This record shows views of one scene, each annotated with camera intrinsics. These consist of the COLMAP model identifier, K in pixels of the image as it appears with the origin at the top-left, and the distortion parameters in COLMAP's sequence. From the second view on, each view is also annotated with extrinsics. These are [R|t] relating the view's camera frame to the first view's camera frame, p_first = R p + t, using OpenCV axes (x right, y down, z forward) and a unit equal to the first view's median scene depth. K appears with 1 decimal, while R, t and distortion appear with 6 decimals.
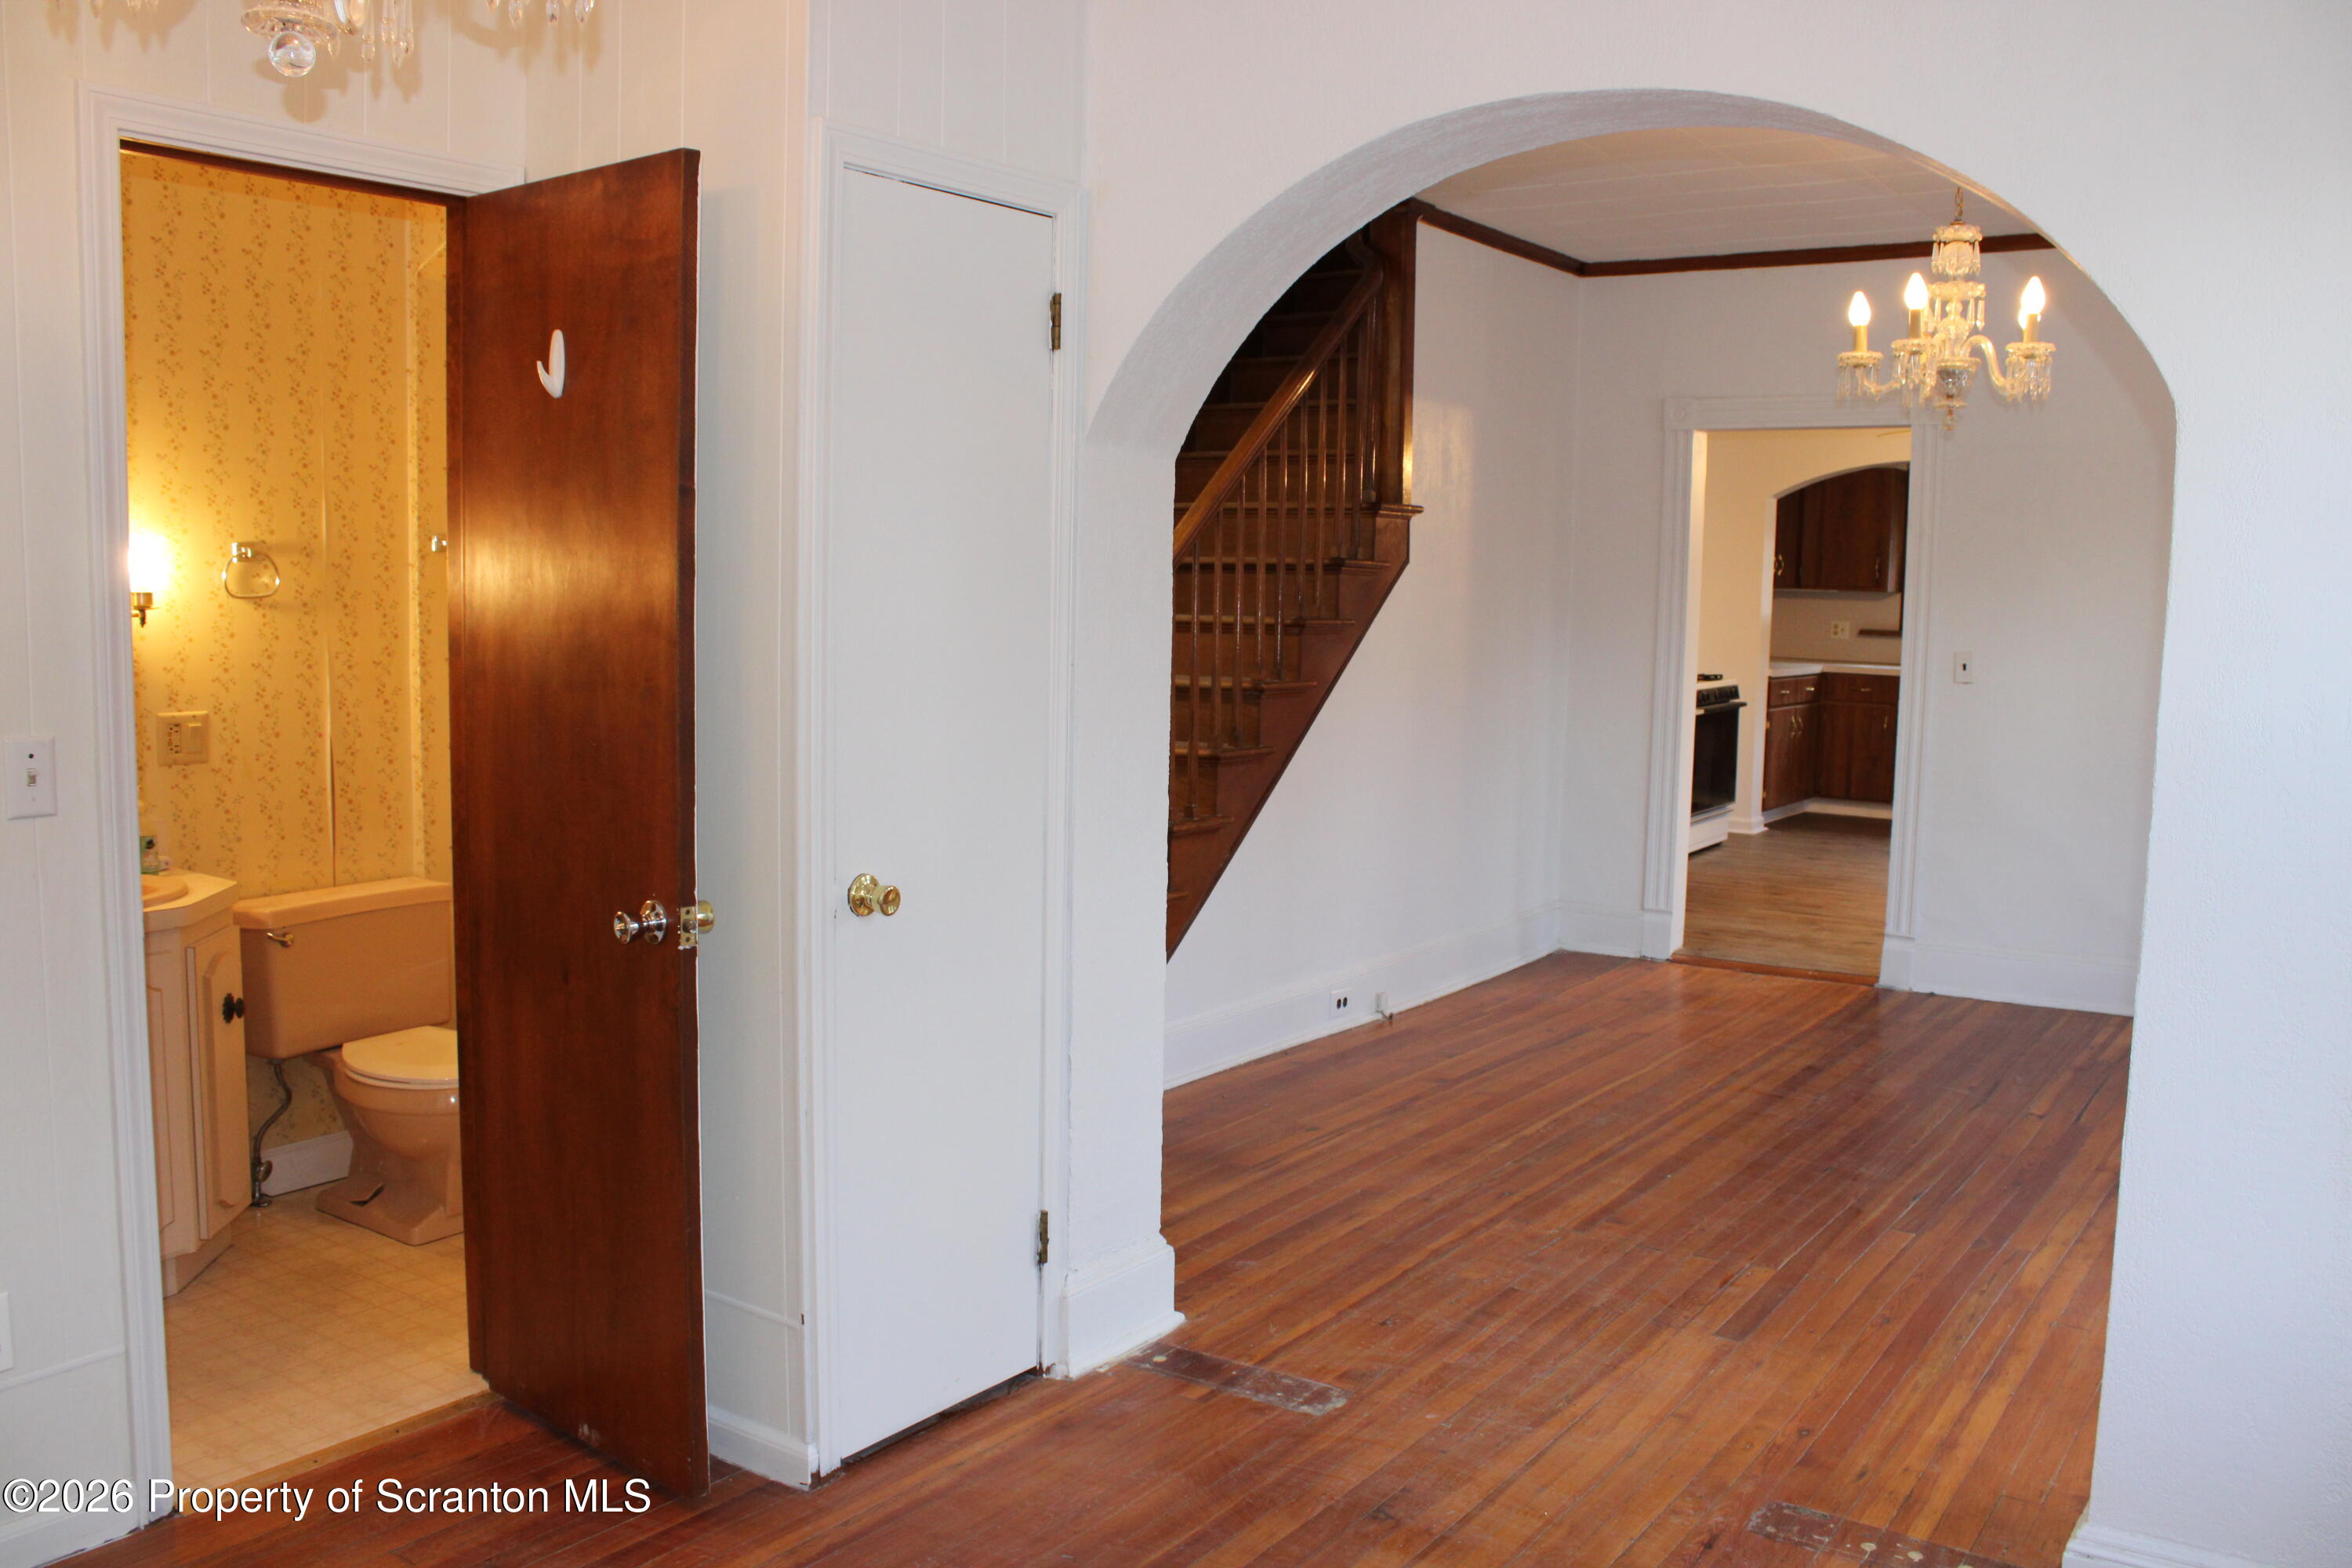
lens RADIAL K [[1962.1, 0, 1181.0], [0, 1962.1, 791.7], [0, 0, 1]] dist [-0.167160, 0.153694]
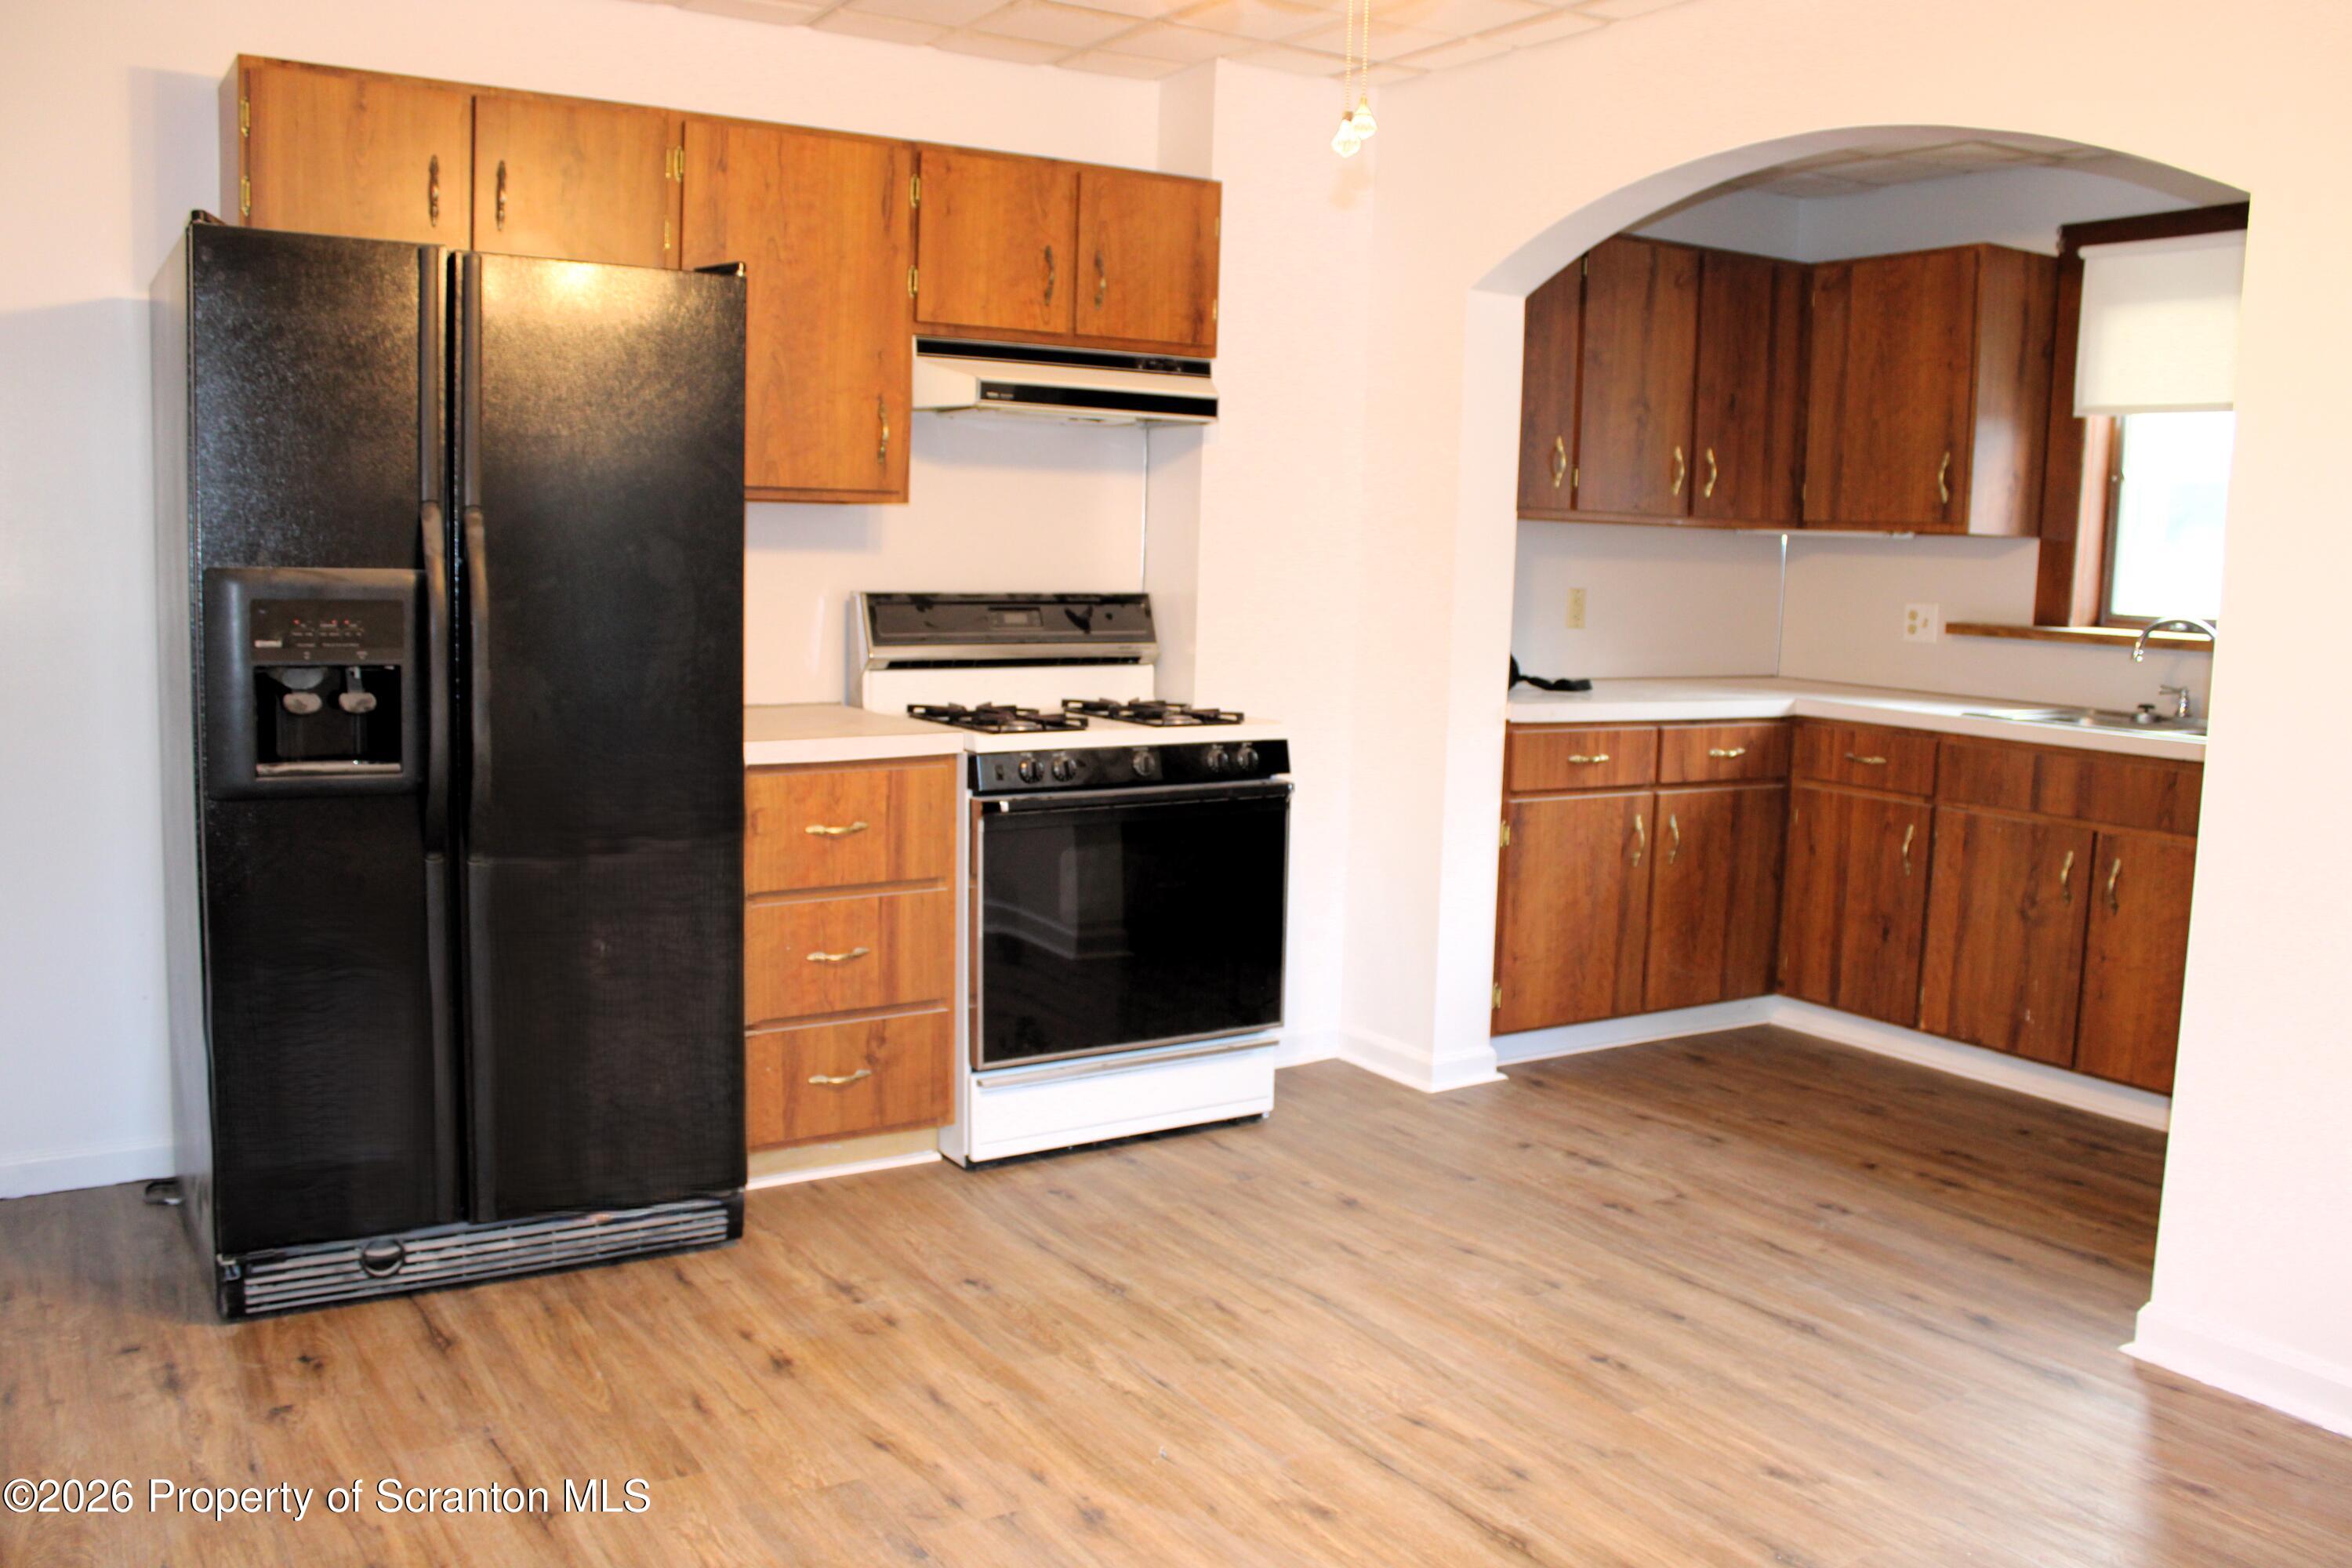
lens RADIAL K [[1960.7, 0, 1176.0], [0, 1960.7, 784.0], [0, 0, 1]] dist [-0.166968, 0.151389]
pose [[0.916797, 0.050909, -0.396095, 0.418146], [-0.052209, 0.998608, 0.007507, -0.046478], [0.395926, 0.013797, 0.918179, 0.596239]]
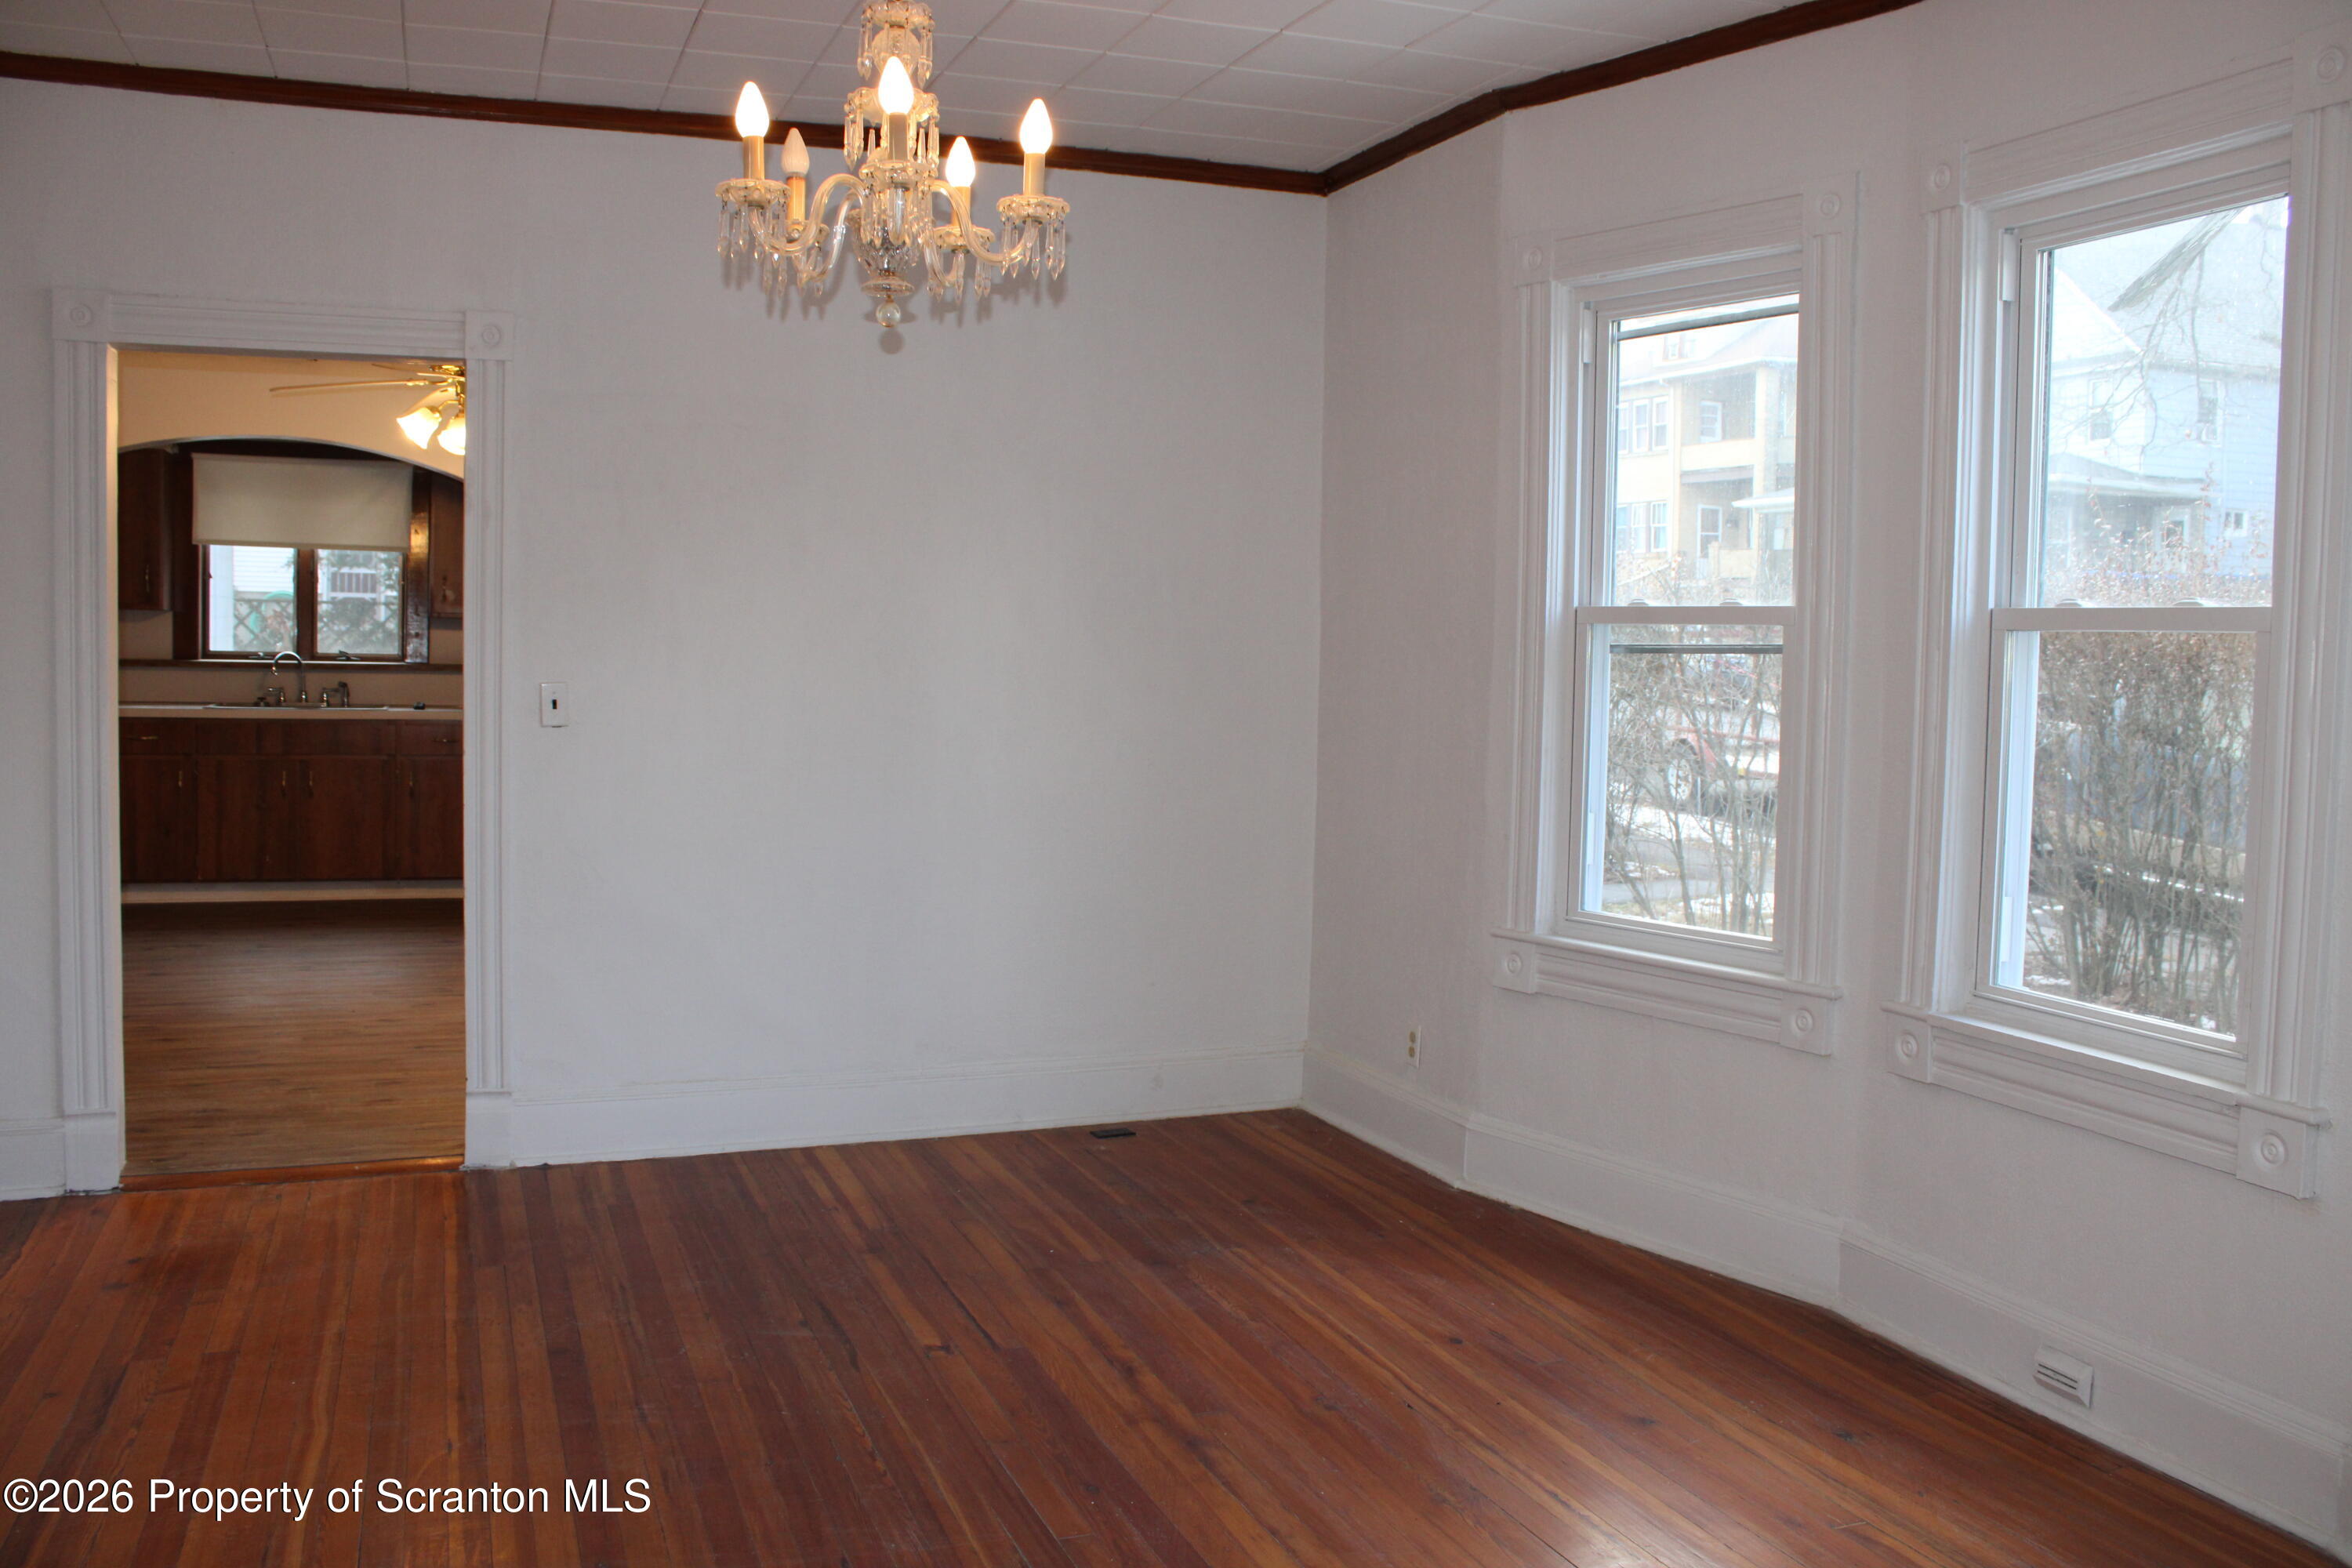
lens RADIAL K [[1962.1, 0, 1181.0], [0, 1962.1, 791.7], [0, 0, 1]] dist [-0.167160, 0.153694]
pose [[0.567929, -0.070684, 0.820037, -0.032589], [0.080043, 0.996326, 0.030444, -0.023454], [-0.819176, 0.048348, 0.571500, 0.255869]]
